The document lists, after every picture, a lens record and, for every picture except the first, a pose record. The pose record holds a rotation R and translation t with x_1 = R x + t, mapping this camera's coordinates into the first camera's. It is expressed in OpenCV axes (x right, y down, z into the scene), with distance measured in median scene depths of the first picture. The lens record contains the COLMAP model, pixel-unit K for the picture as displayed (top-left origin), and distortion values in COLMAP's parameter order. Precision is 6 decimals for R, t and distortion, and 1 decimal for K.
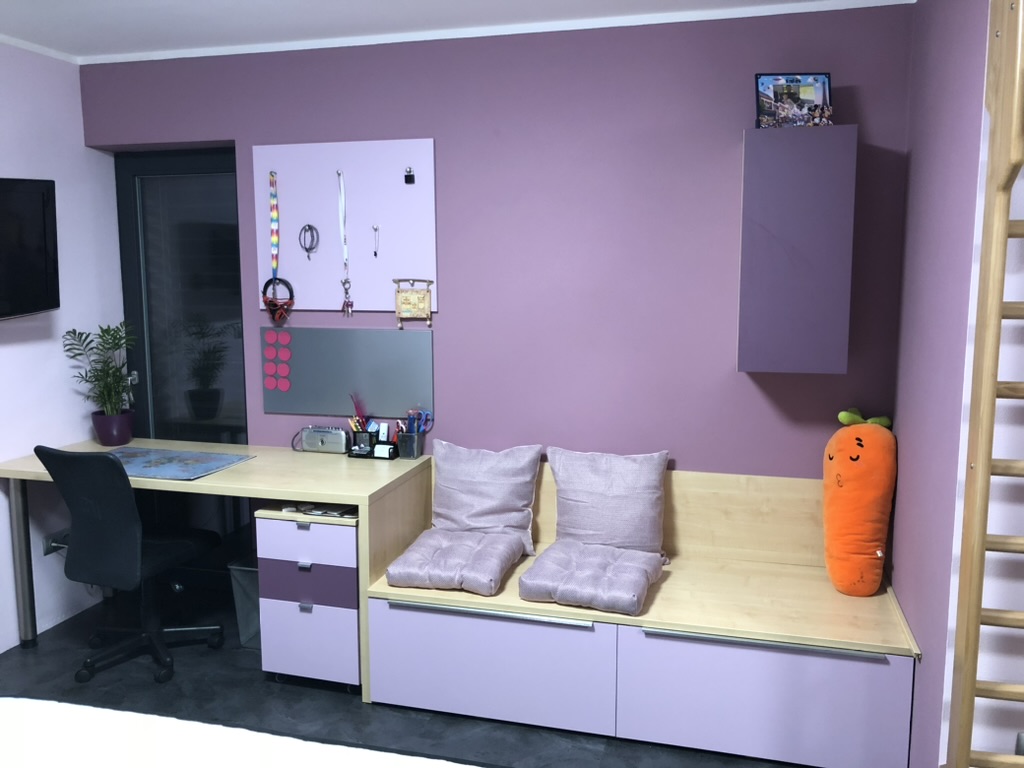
lens RADIAL K [[834.1, 0, 514.9], [0, 834.1, 376.1], [0, 0, 1]] dist [0.035835, -0.040915]
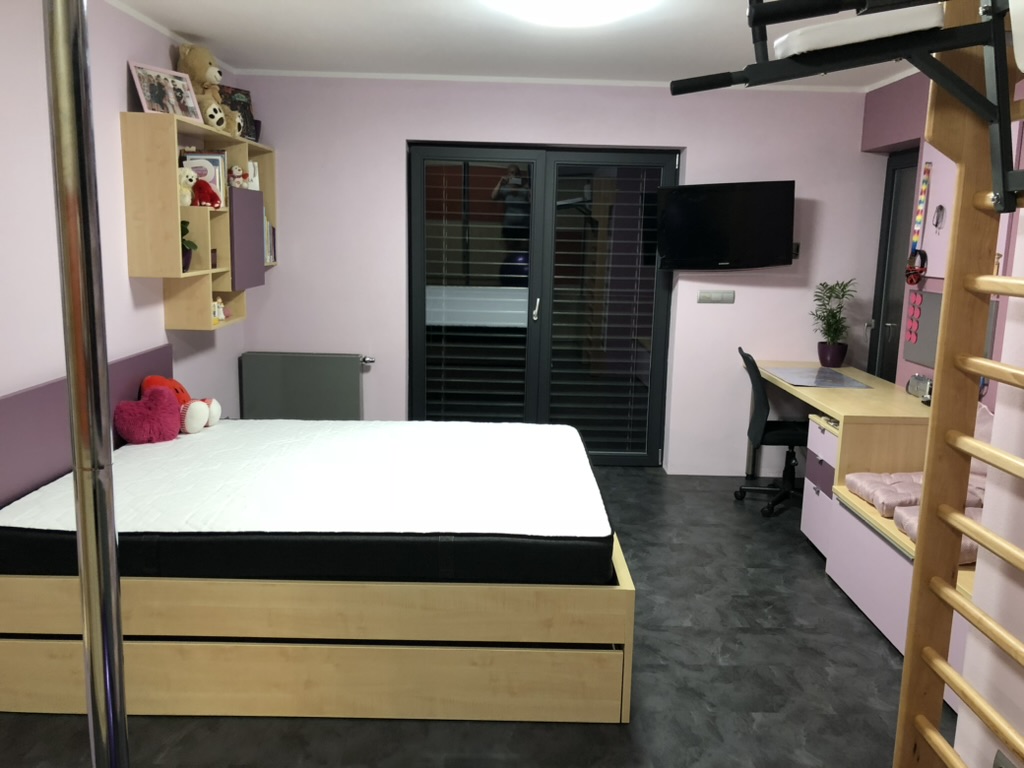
lens RADIAL K [[834.1, 0, 515.7], [0, 834.1, 384.6], [0, 0, 1]] dist [0.035835, -0.040915]
pose [[0.270011, 0.181470, -0.945602, 0.767385], [-0.157988, 0.977118, 0.142406, -0.006685], [0.949807, 0.110942, 0.292503, 0.109613]]
